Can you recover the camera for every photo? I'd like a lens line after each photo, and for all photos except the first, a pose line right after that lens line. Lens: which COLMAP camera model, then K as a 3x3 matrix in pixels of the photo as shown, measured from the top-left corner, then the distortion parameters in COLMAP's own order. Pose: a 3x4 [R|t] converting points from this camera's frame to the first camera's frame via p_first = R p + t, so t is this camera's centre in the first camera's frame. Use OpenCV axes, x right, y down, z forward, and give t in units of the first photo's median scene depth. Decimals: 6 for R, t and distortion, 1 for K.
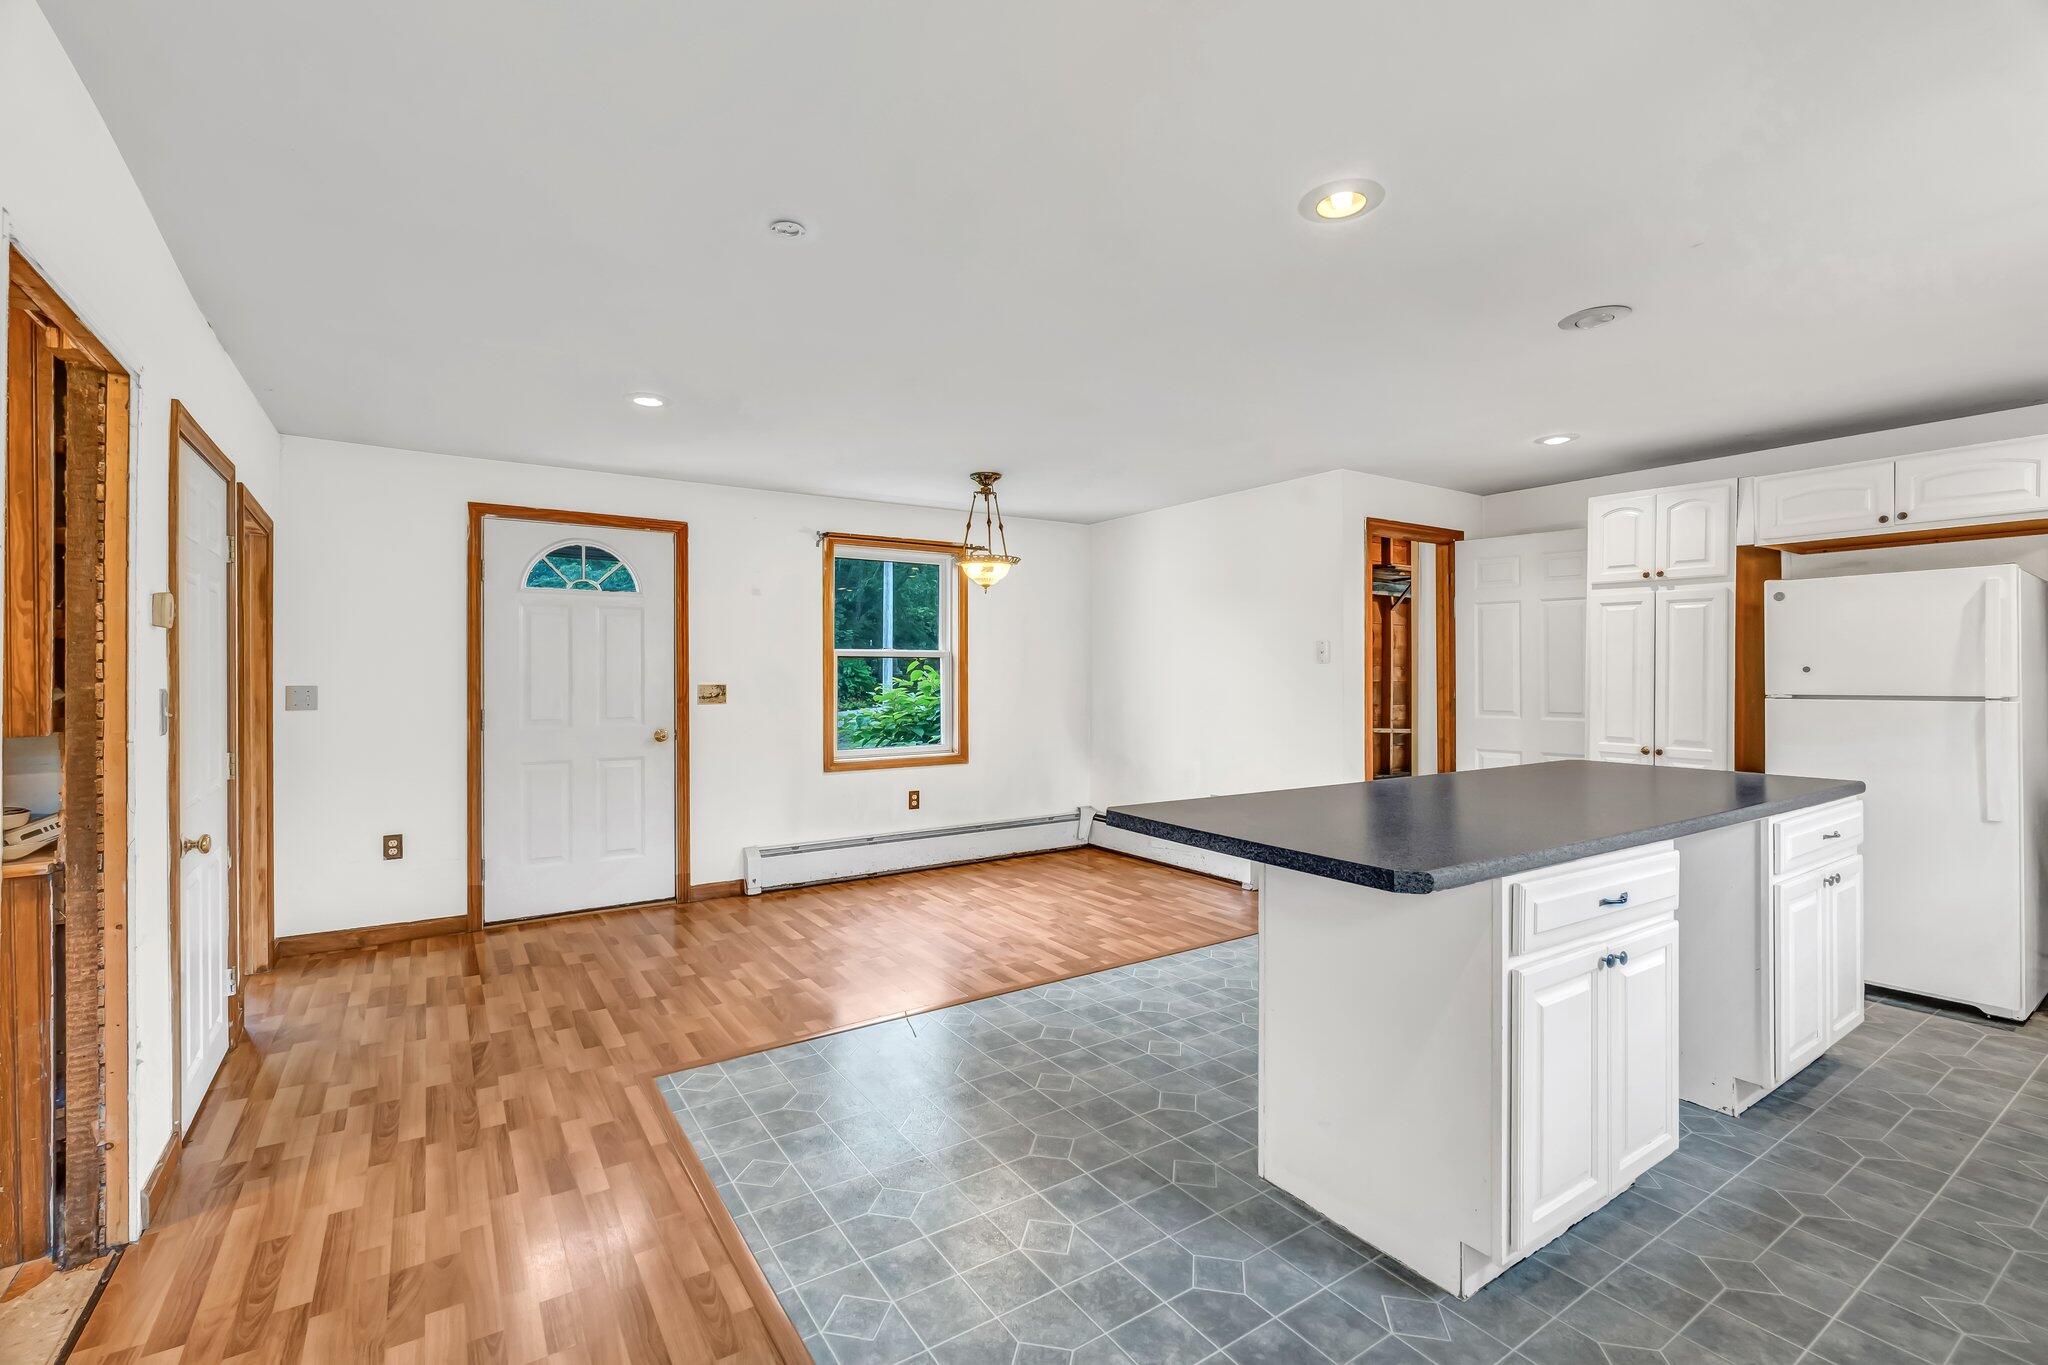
lens RADIAL K [[899.5, 0, 1027.5], [0, 899.5, 669.5], [0, 0, 1]] dist [-0.005696, 0.000455]
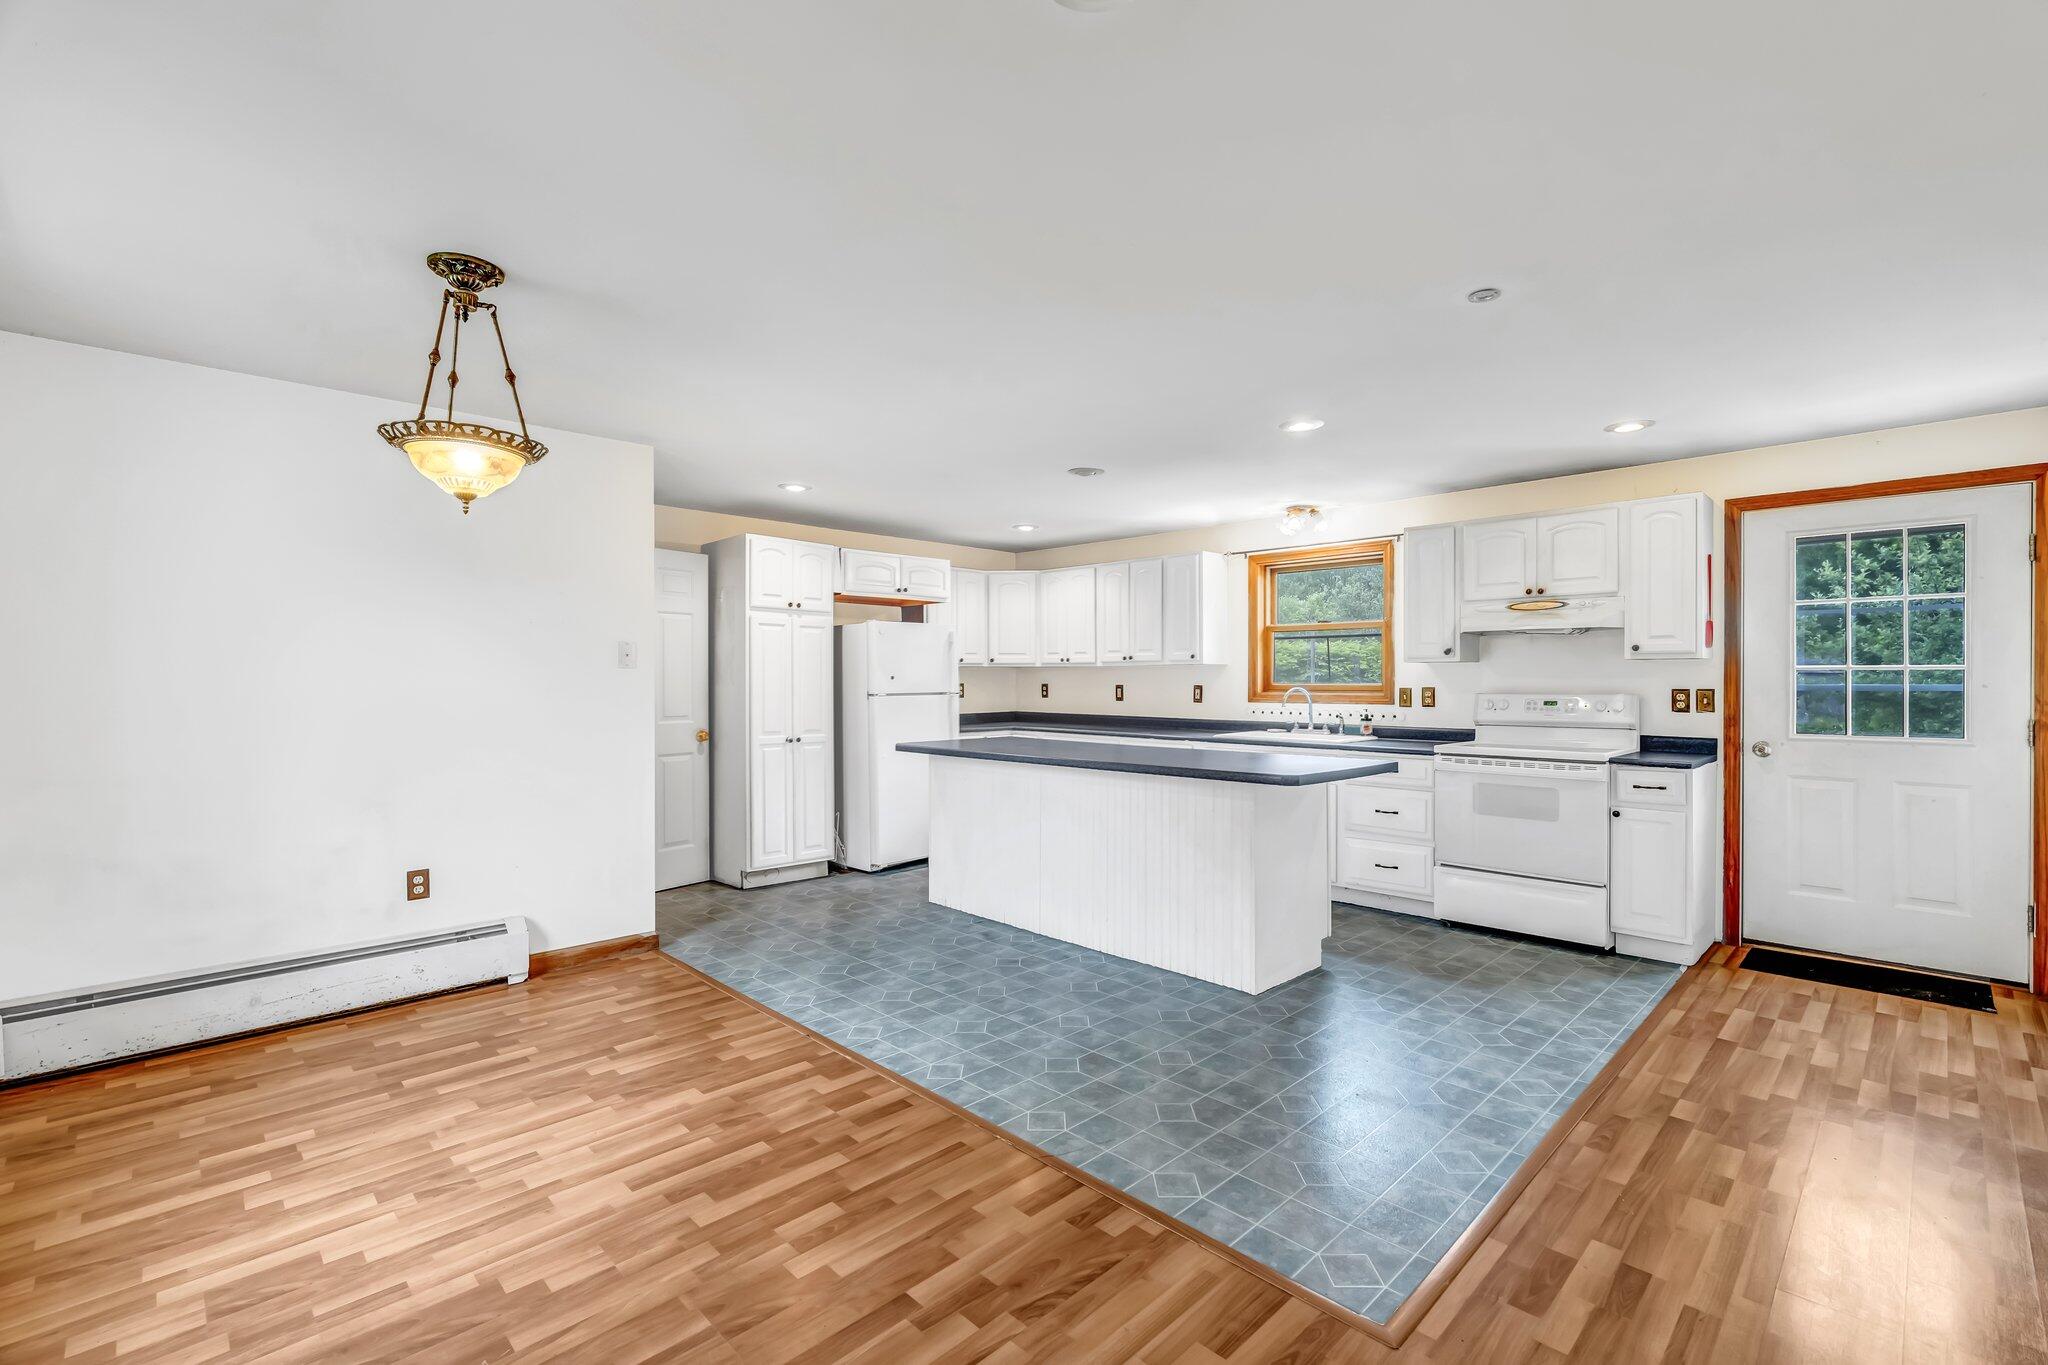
lens RADIAL K [[899.5, 0, 1004.9], [0, 899.5, 712.6], [0, 0, 1]] dist [-0.005696, 0.000455]
pose [[-0.173159, -0.039281, 0.984110, -0.839960], [-0.002371, 0.999218, 0.039467, -0.001474], [-0.984891, 0.004501, -0.173117, 1.179131]]
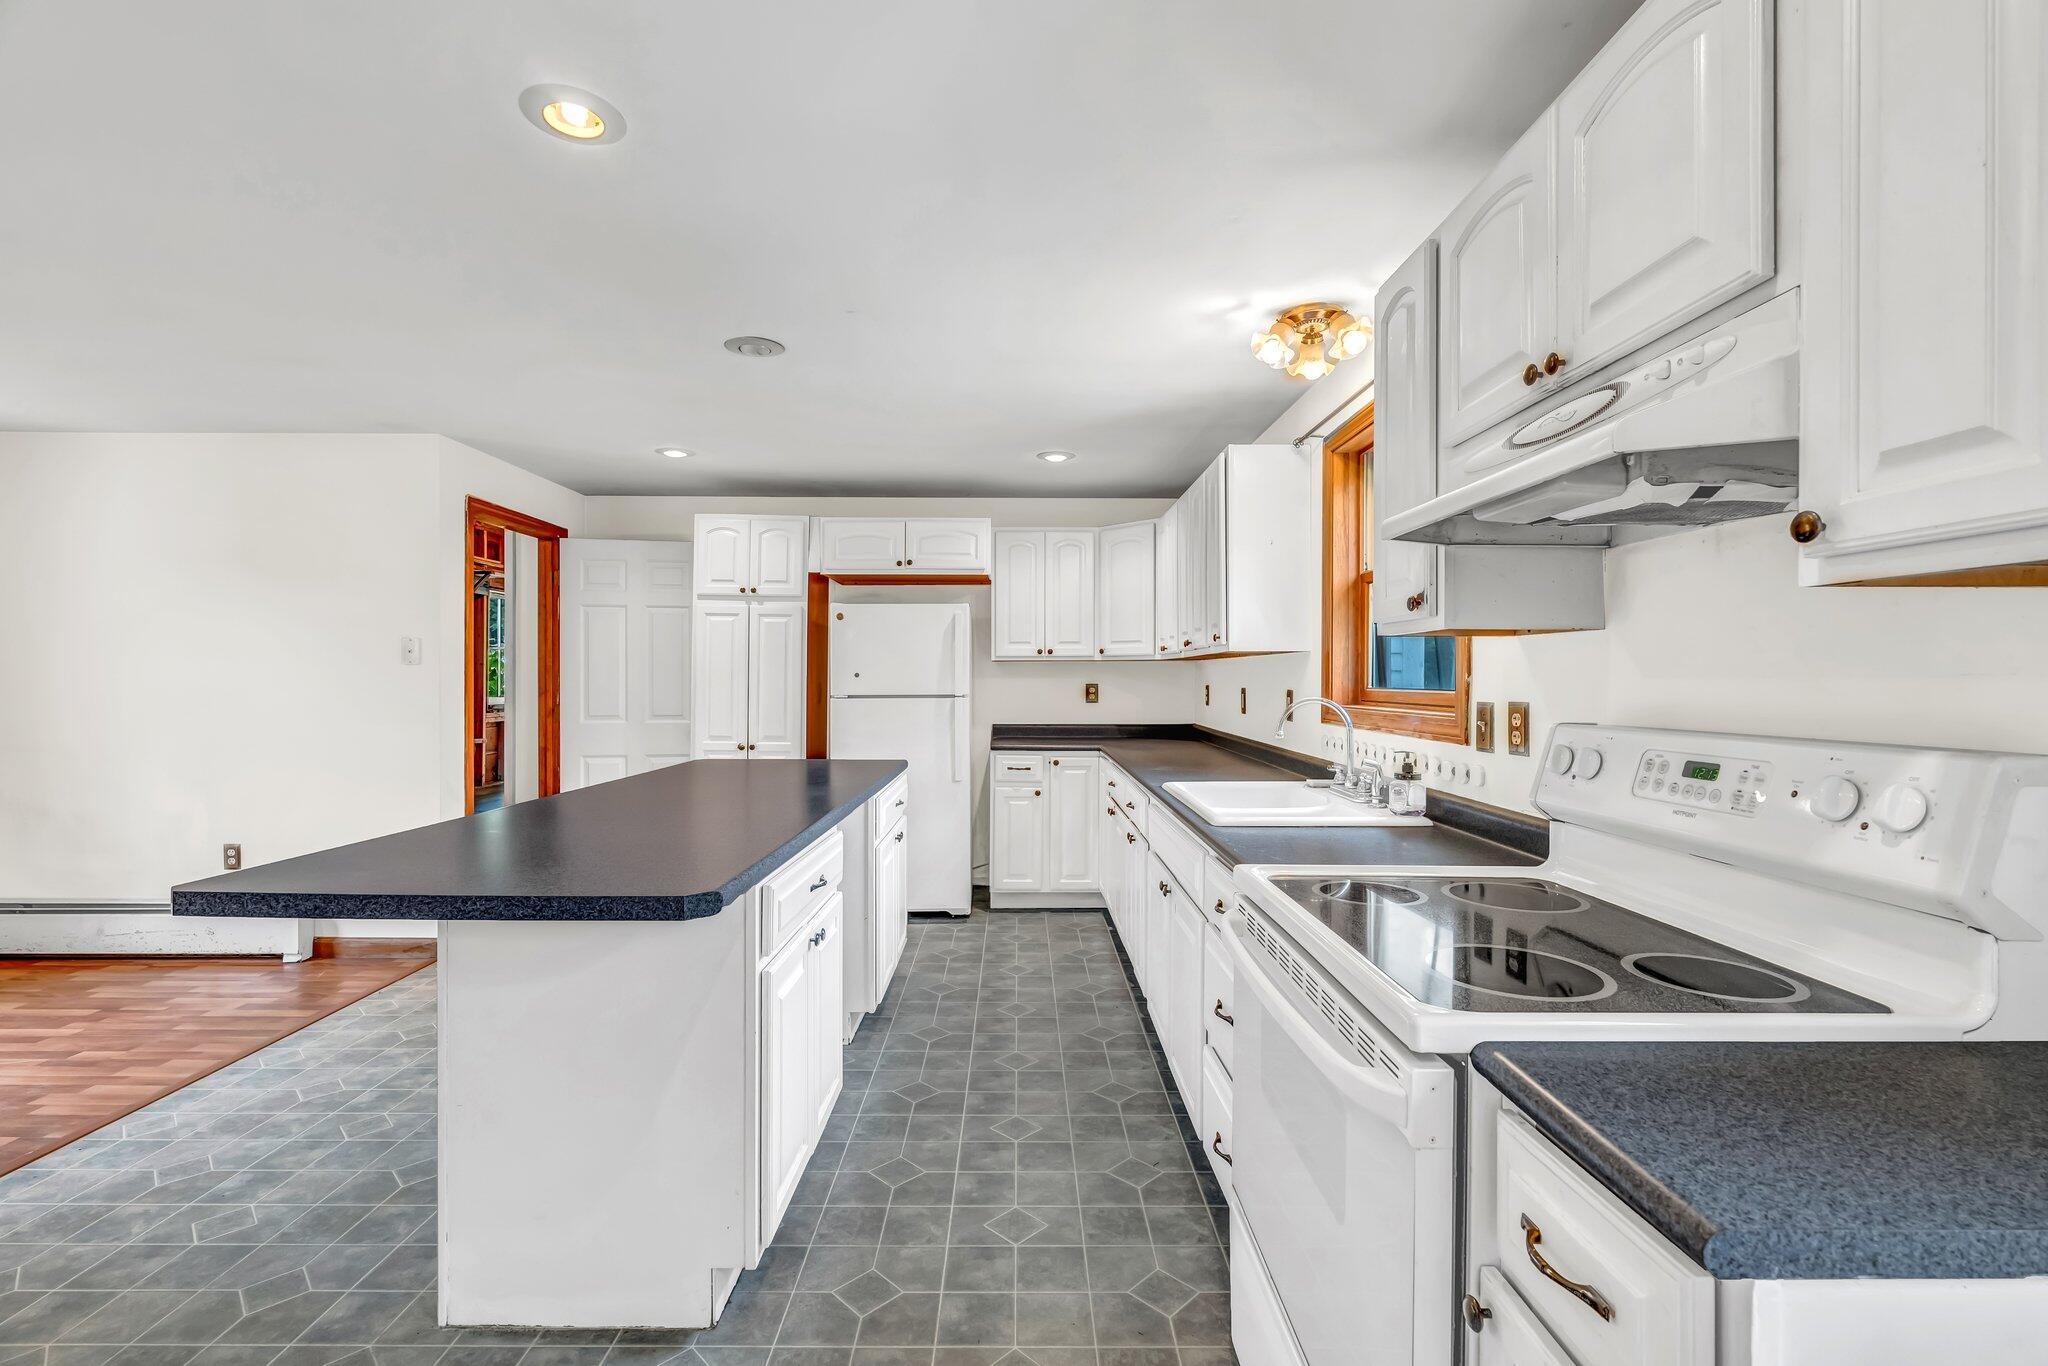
lens RADIAL K [[899.5, 0, 1024.2], [0, 899.5, 685.2], [0, 0, 1]] dist [-0.005696, 0.000455]
pose [[0.550977, -0.006057, 0.834498, -0.072159], [-0.004567, 0.999937, 0.010274, 0.000134], [-0.834508, -0.009472, 0.550915, 0.107819]]
